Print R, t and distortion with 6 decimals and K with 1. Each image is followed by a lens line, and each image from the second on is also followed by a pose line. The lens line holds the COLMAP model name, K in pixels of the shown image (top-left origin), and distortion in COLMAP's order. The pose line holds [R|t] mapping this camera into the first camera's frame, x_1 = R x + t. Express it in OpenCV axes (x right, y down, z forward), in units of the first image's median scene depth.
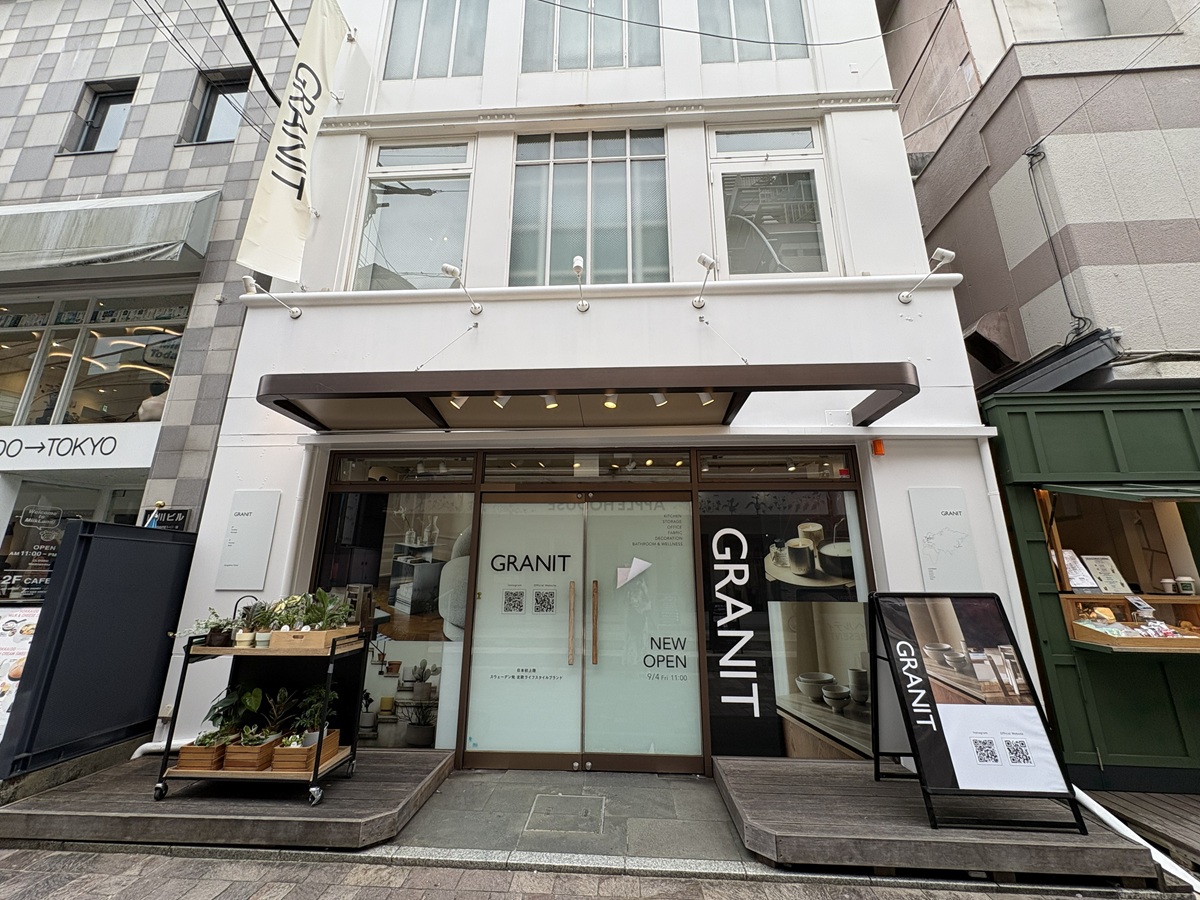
lens RADIAL K [[483.2, 0, 597.7], [0, 483.2, 446.1], [0, 0, 1]] dist [-0.003578, 0.004832]
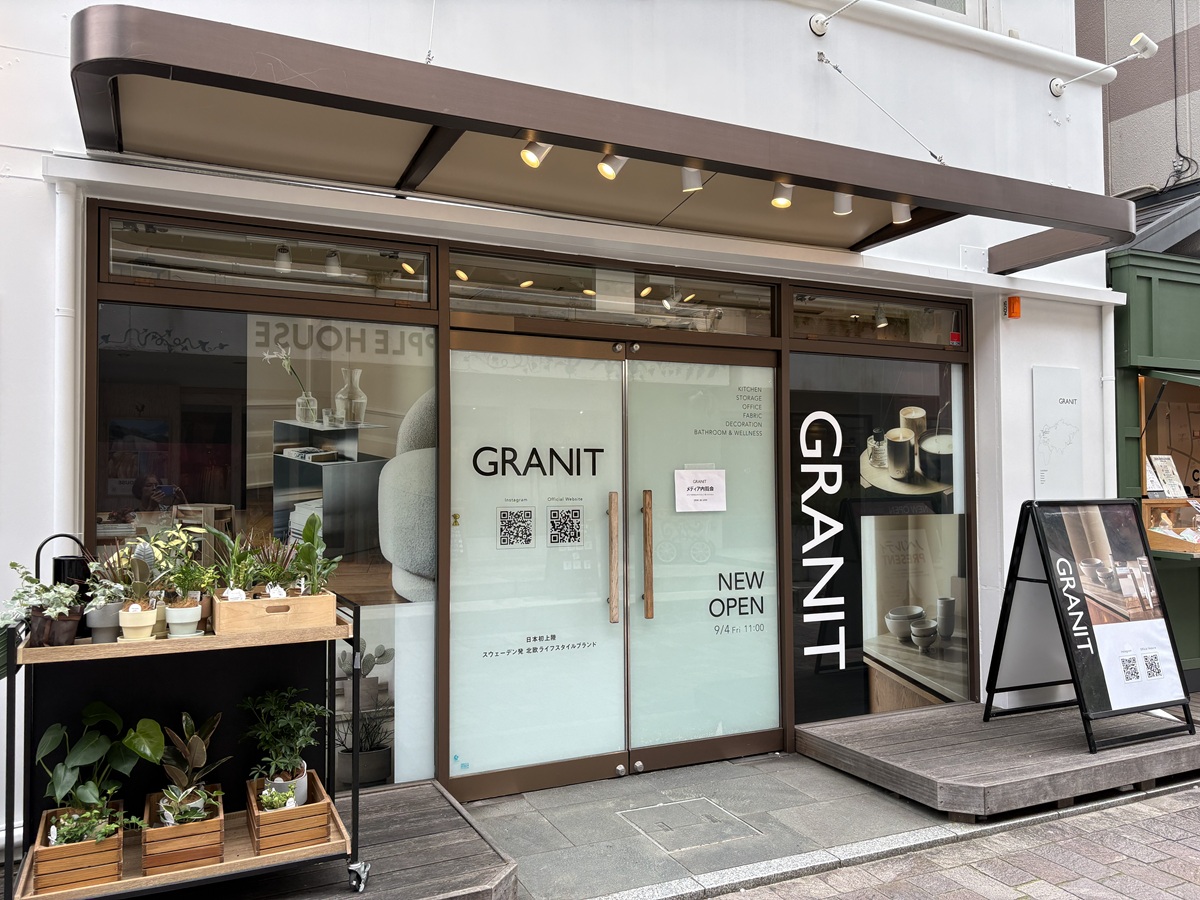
lens RADIAL K [[917.2, 0, 597.5], [0, 917.2, 455.7], [0, 0, 1]] dist [0.034649, -0.006102]
pose [[0.874711, 0.005884, 0.484609, -0.646512], [-0.119857, 0.971492, 0.204544, 0.010509], [-0.469590, -0.237001, 0.850480, 0.069822]]
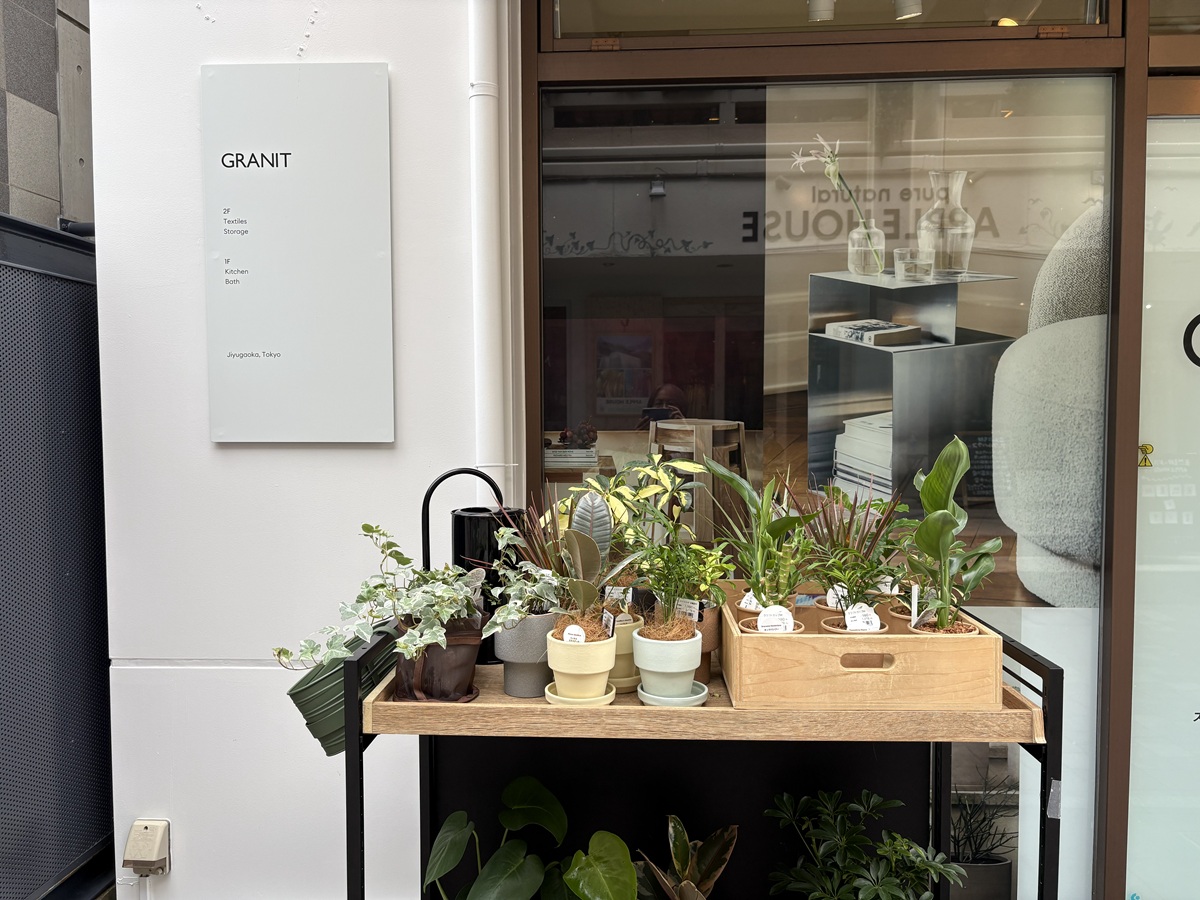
lens RADIAL K [[917.2, 0, 597.5], [0, 917.2, 455.7], [0, 0, 1]] dist [0.034649, -0.006102]
pose [[0.999932, -0.008466, 0.008046, -0.604560], [0.005526, 0.949847, 0.312665, 0.150988], [-0.010290, -0.312600, 0.949829, 0.530049]]
